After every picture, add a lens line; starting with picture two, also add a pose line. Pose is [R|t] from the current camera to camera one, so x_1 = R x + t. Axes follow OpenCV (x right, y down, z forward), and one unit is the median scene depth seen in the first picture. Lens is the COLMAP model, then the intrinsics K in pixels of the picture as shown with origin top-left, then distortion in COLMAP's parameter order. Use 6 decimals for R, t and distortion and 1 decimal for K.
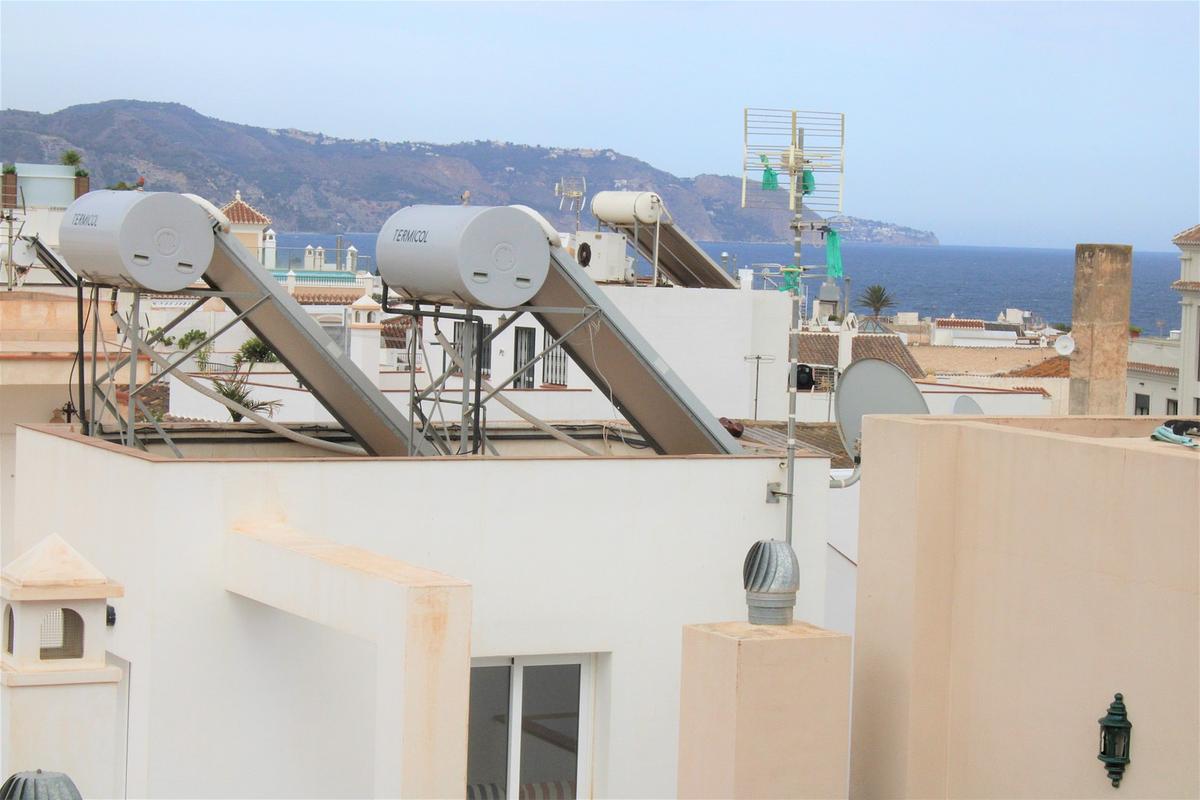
lens RADIAL K [[2845.7, 0, 600.0], [0, 2845.7, 400.0], [0, 0, 1]] dist [0.088487, 0.338379]
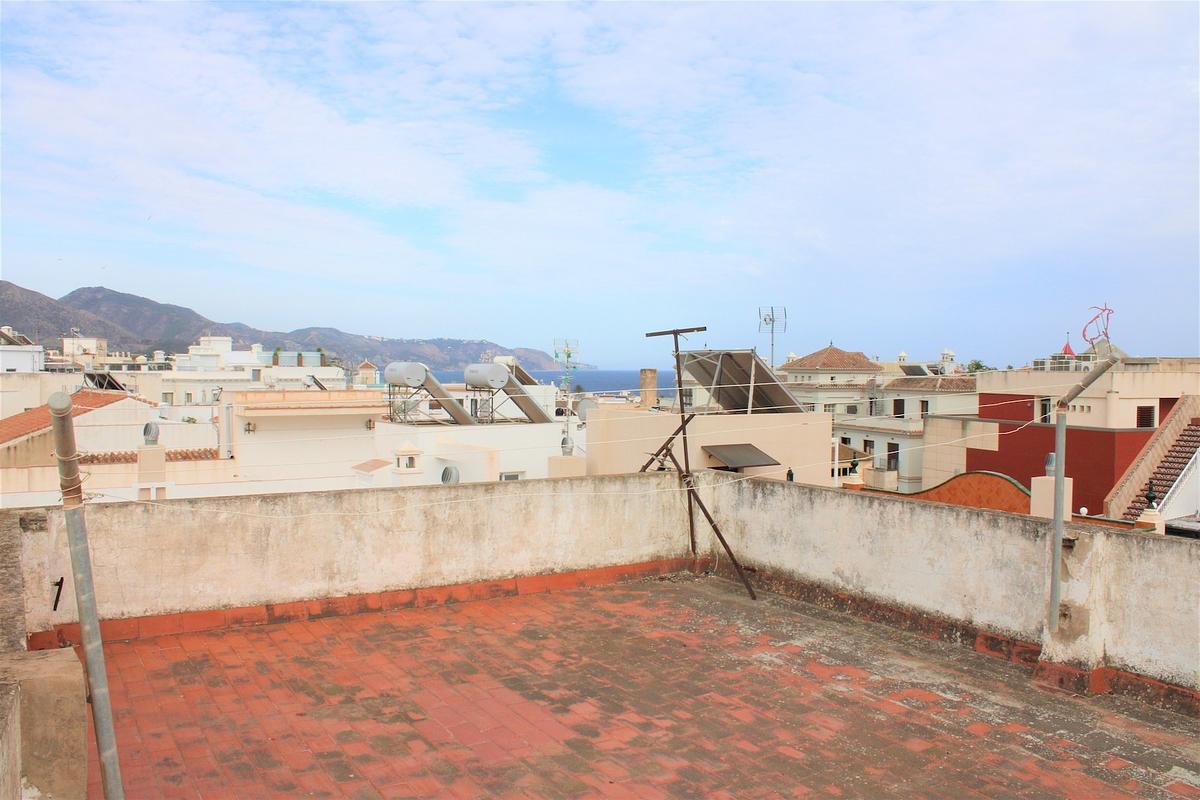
lens RADIAL K [[990.9, 0, 600.0], [0, 990.9, 400.0], [0, 0, 1]] dist [-0.165884, 0.140836]
pose [[0.992495, -0.029688, 0.118624, -0.043962], [0.032717, 0.999184, -0.023673, 0.018362], [-0.117824, 0.027376, 0.992657, -0.339185]]
